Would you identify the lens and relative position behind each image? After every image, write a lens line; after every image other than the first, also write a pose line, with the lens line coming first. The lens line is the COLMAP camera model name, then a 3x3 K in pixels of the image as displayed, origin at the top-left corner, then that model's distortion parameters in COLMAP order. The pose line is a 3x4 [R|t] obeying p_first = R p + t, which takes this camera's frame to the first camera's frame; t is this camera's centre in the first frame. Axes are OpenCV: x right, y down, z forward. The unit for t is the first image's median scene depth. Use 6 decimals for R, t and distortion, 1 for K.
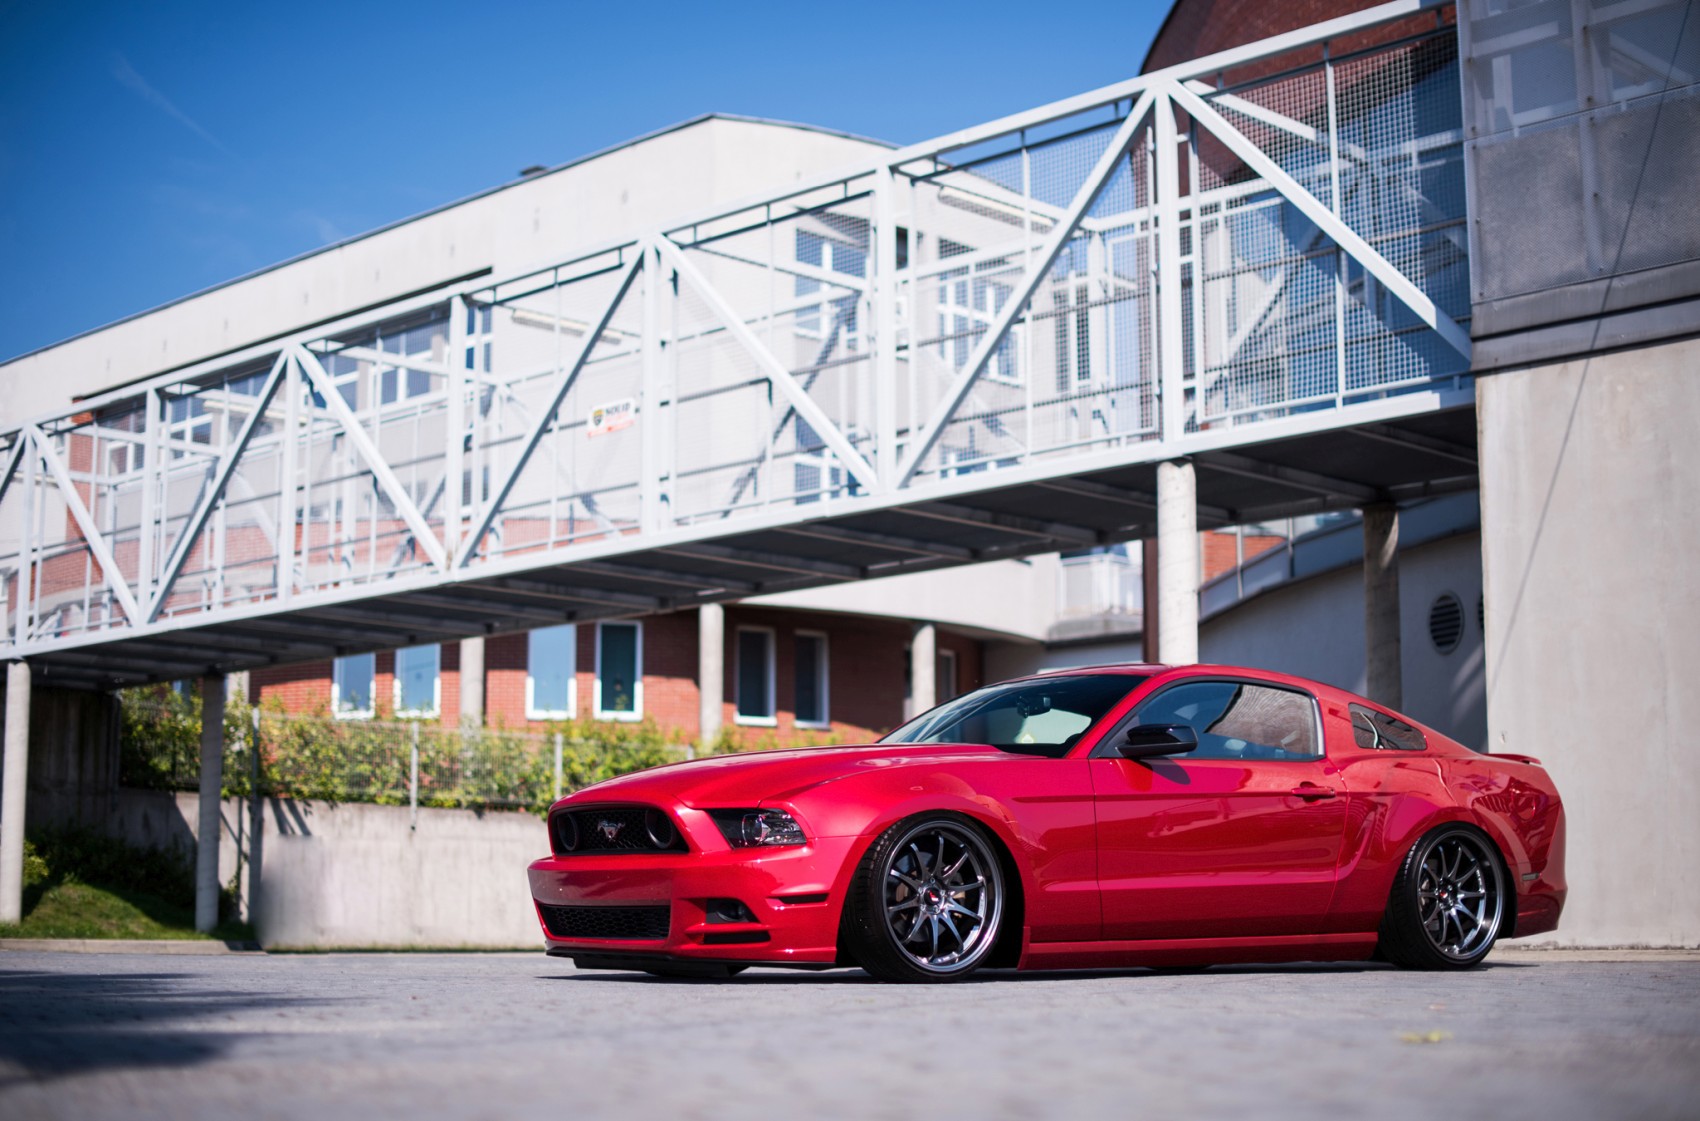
lens RADIAL K [[2529.3, 0, 772.9], [0, 2529.3, 564.7], [0, 0, 1]] dist [-0.121041, -0.052744]
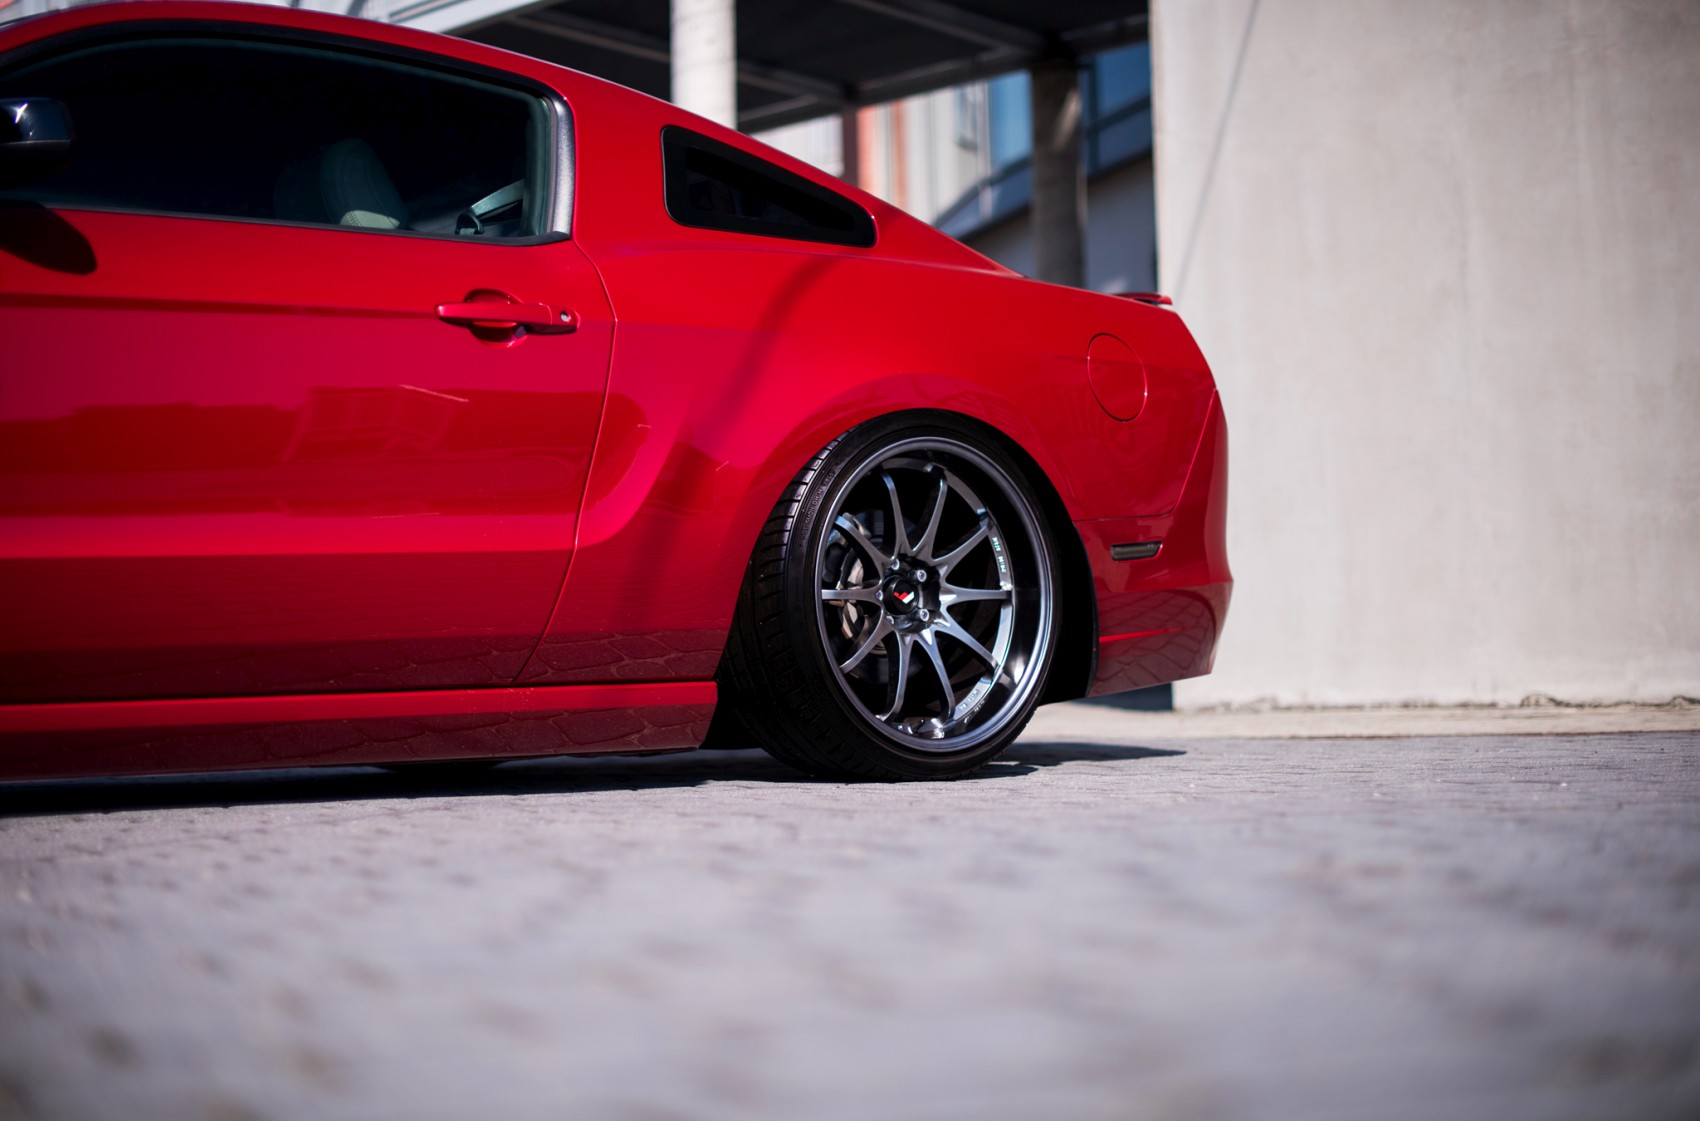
lens RADIAL K [[2529.3, 0, 772.9], [0, 2529.3, 564.7], [0, 0, 1]] dist [-0.121041, -0.052744]
pose [[0.997351, -0.019690, 0.070016, 0.148484], [0.012880, 0.995257, 0.096419, 0.059448], [-0.071583, -0.095262, 0.992875, 0.406379]]
